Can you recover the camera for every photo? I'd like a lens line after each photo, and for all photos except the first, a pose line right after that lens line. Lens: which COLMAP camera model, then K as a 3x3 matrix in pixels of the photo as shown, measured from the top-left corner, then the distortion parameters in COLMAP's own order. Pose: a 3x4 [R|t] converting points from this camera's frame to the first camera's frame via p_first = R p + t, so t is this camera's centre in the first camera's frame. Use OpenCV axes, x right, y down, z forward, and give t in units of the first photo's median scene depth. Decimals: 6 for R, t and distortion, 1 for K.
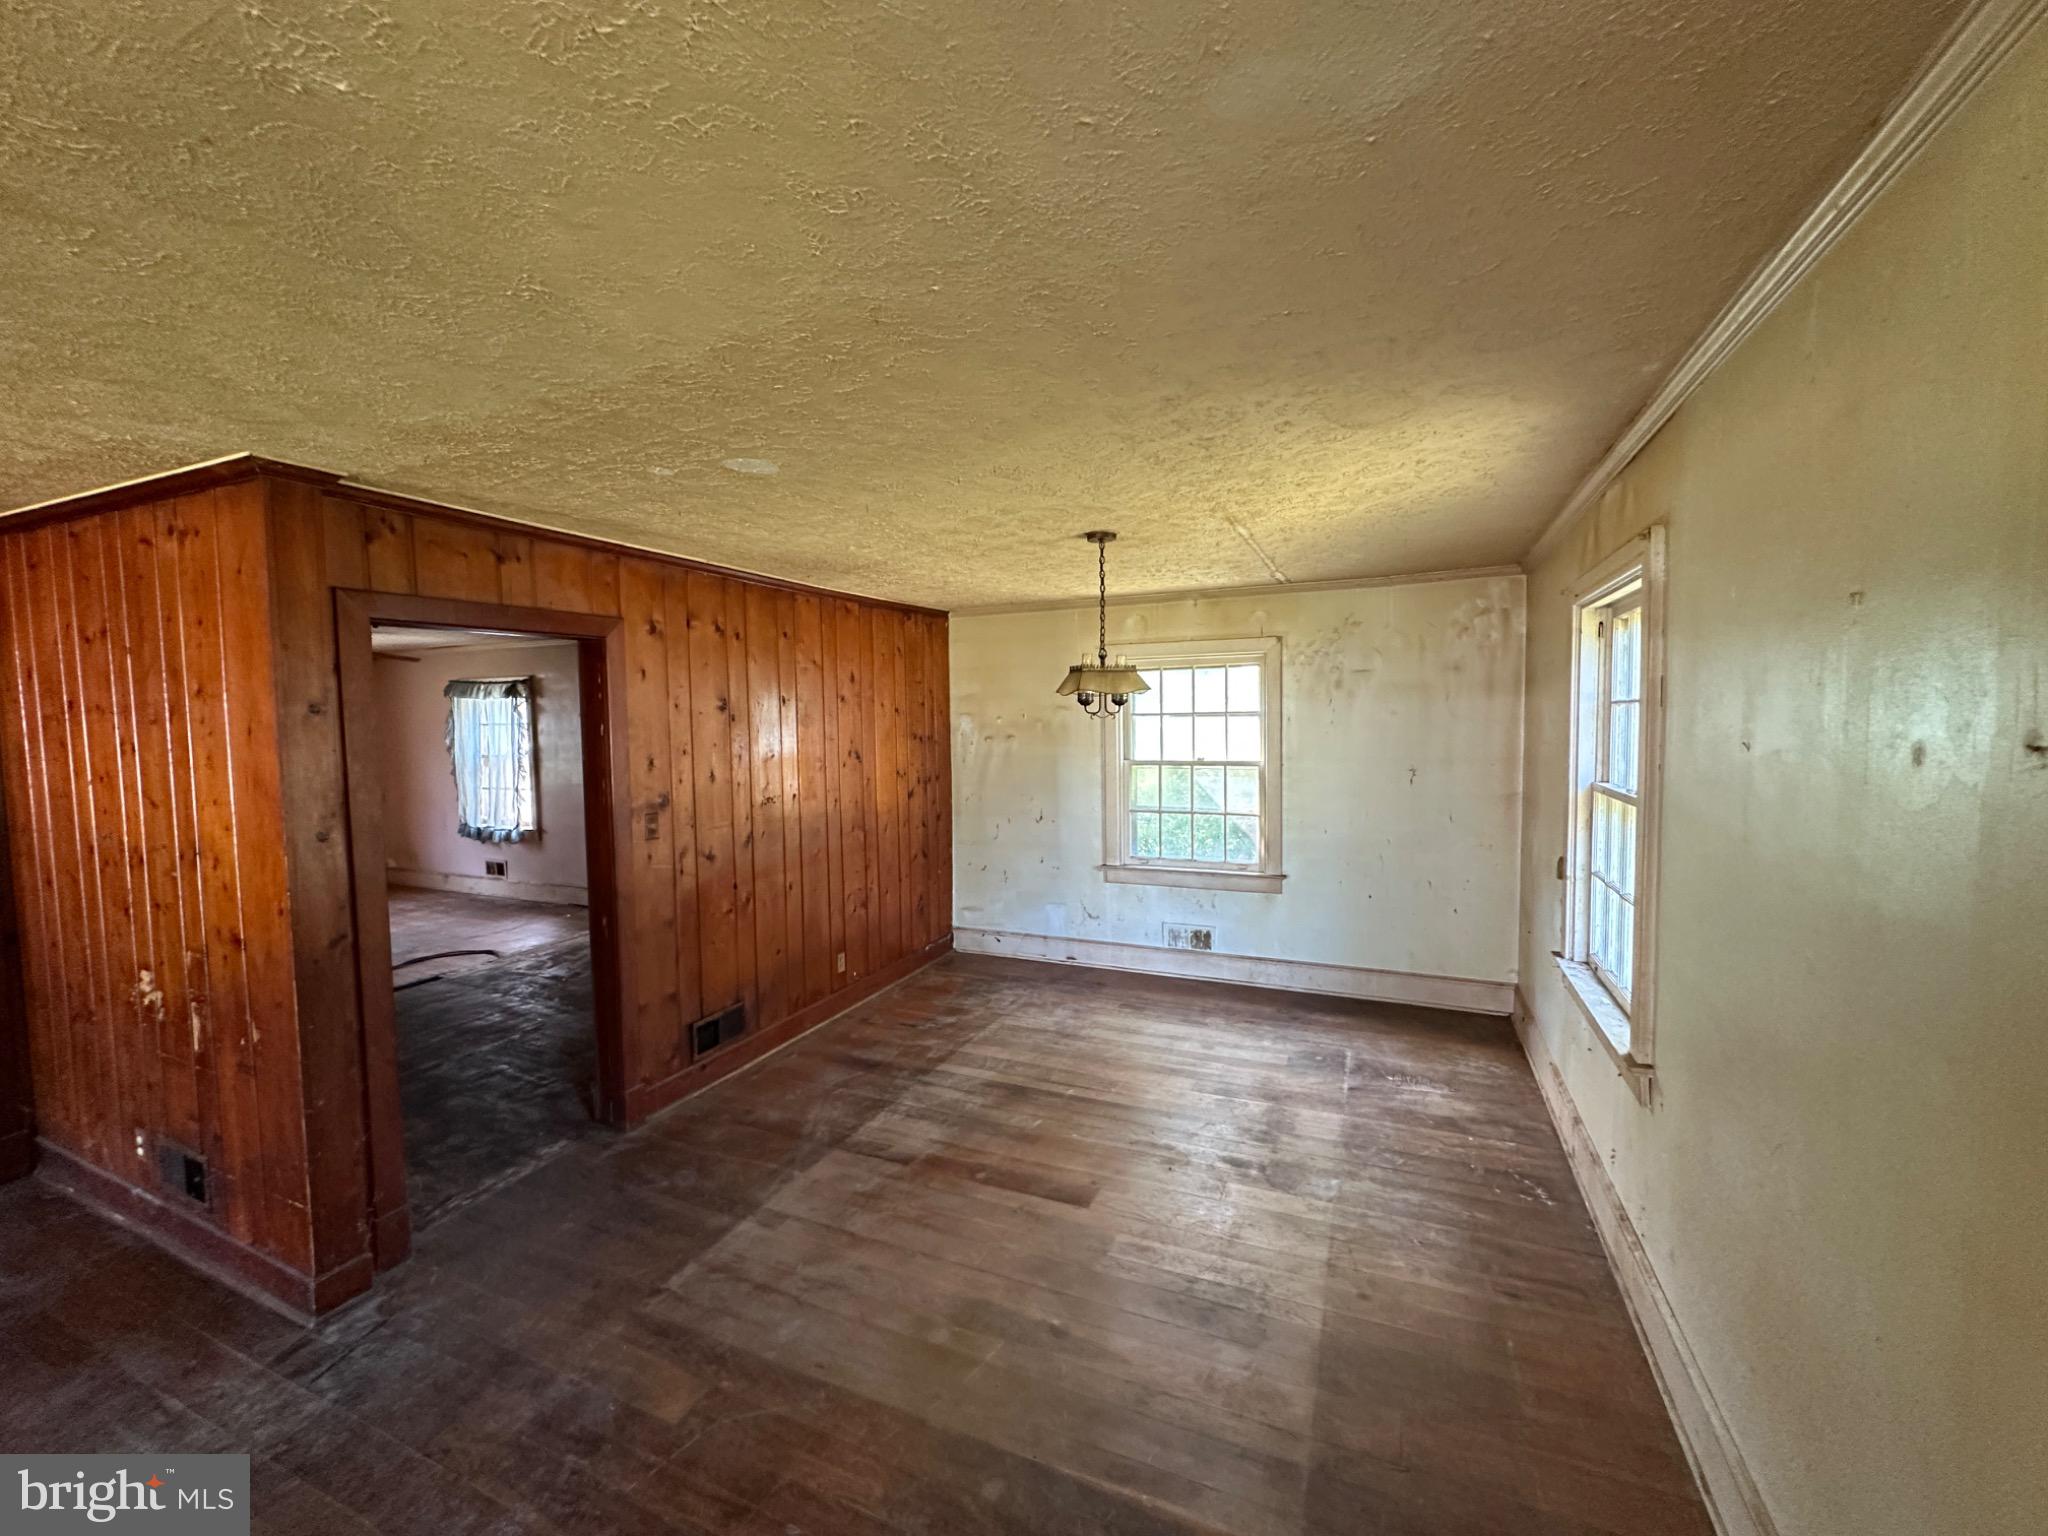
lens RADIAL K [[822.1, 0, 1025.7], [0, 822.1, 764.3], [0, 0, 1]] dist [0.003737, 0.000302]
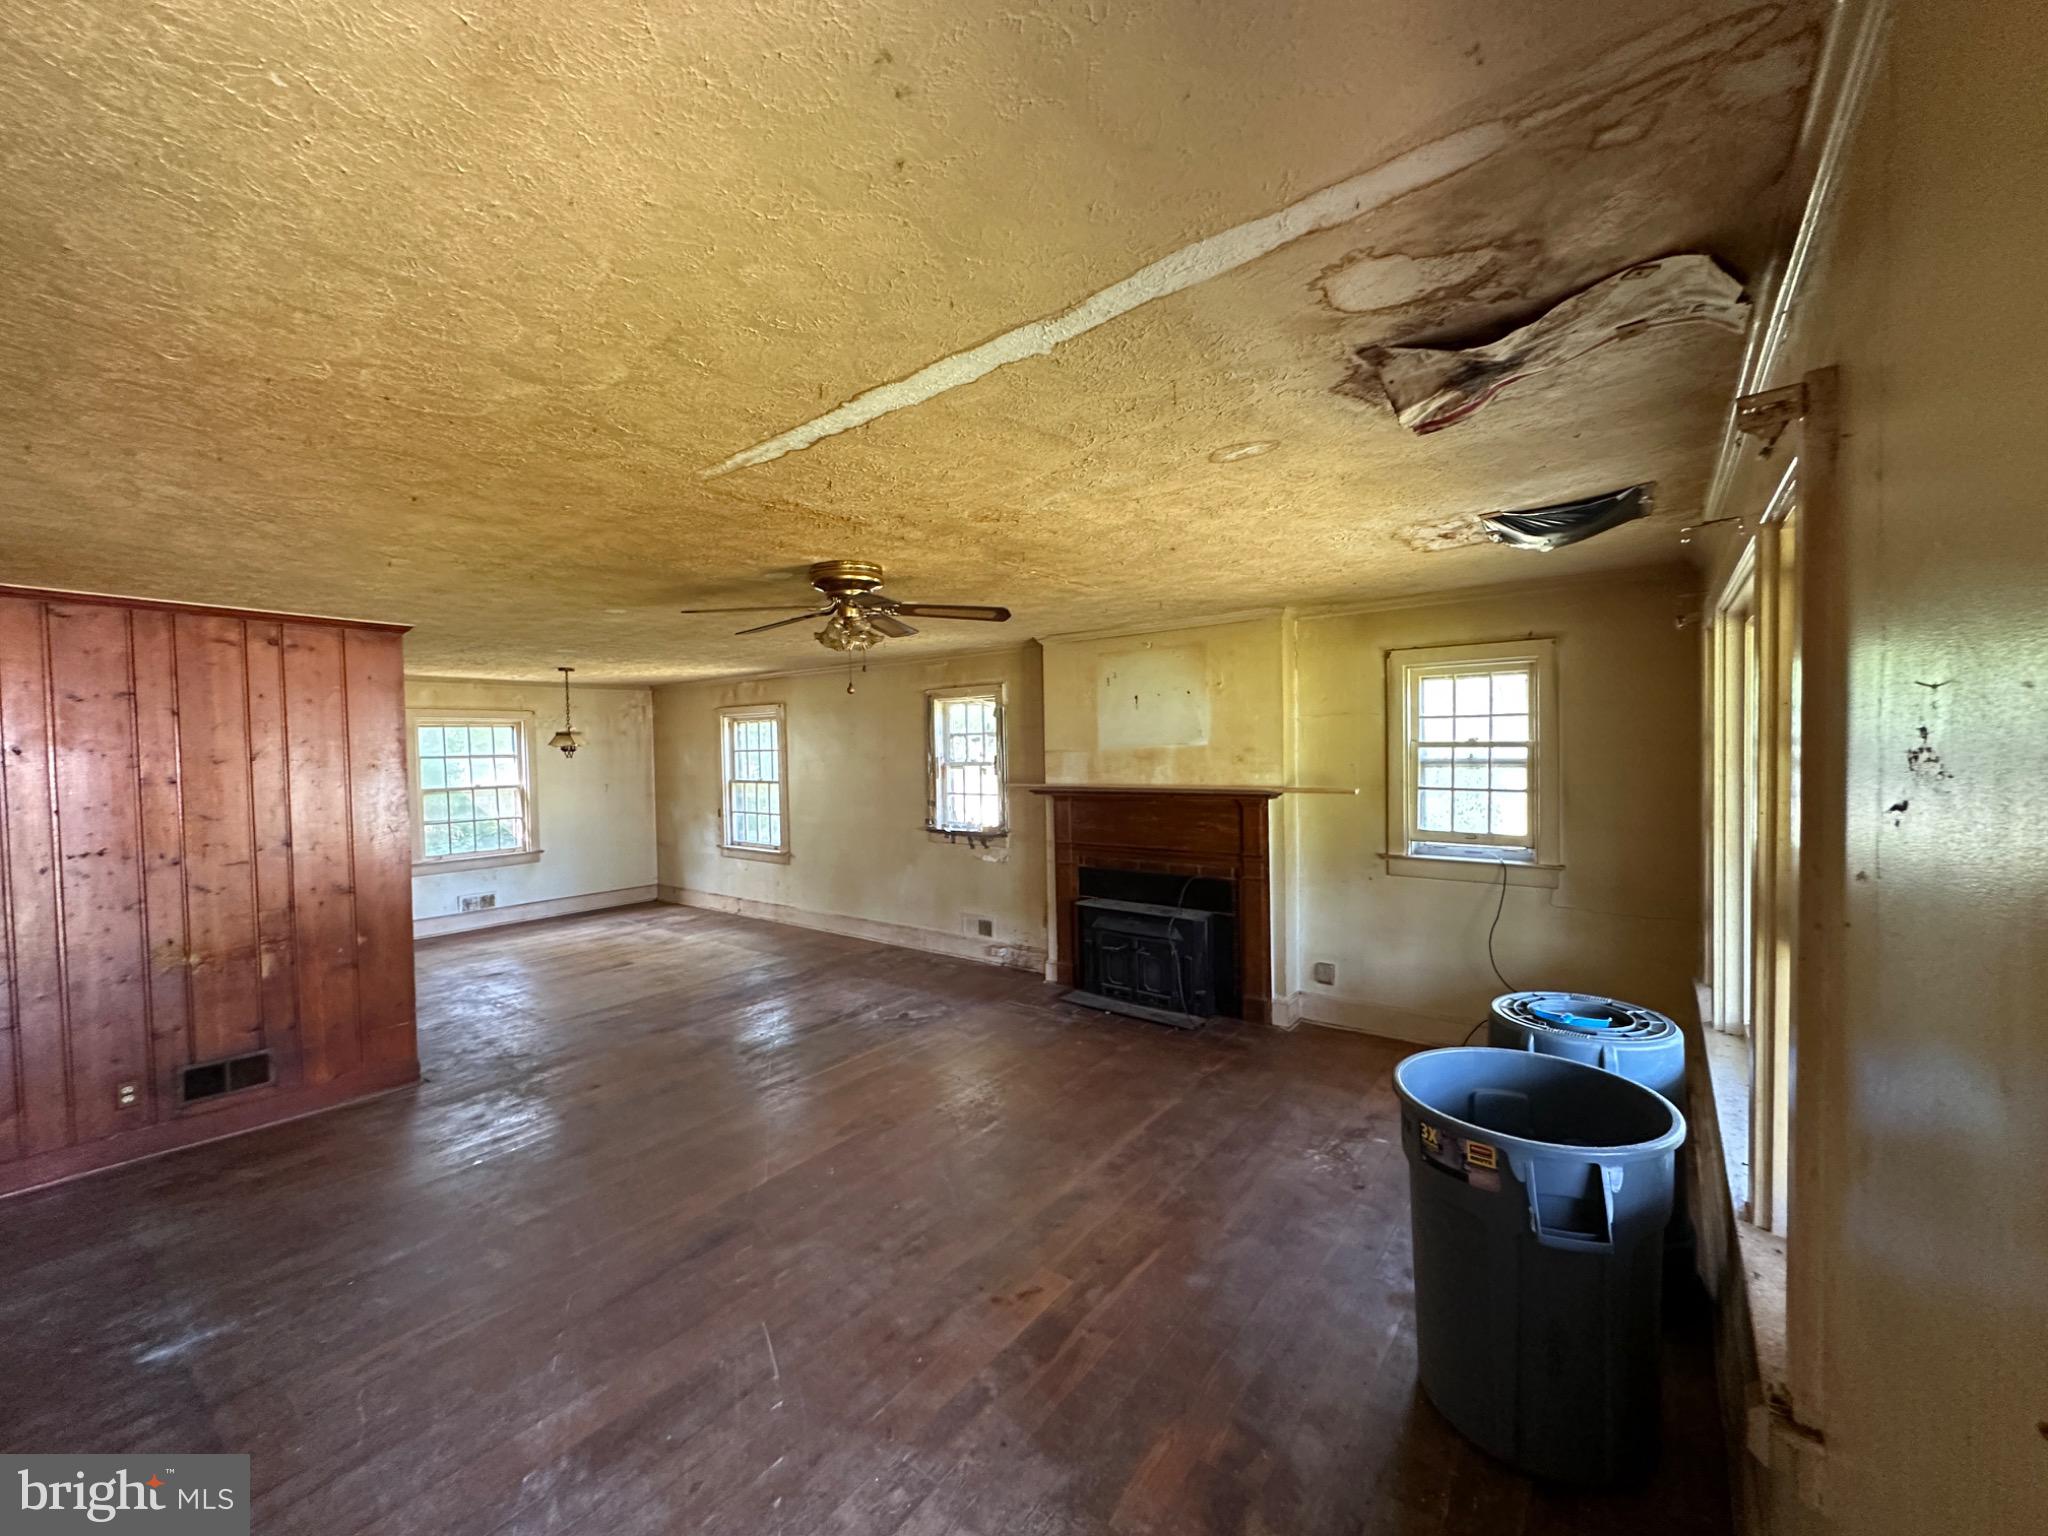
lens RADIAL K [[822.1, 0, 1023.2], [0, 822.1, 767.2], [0, 0, 1]] dist [0.003737, 0.000302]
pose [[0.229146, -0.018734, 0.973212, -1.086128], [0.068406, 0.997653, 0.003098, 0.024791], [-0.970985, 0.065863, 0.229890, -0.366263]]
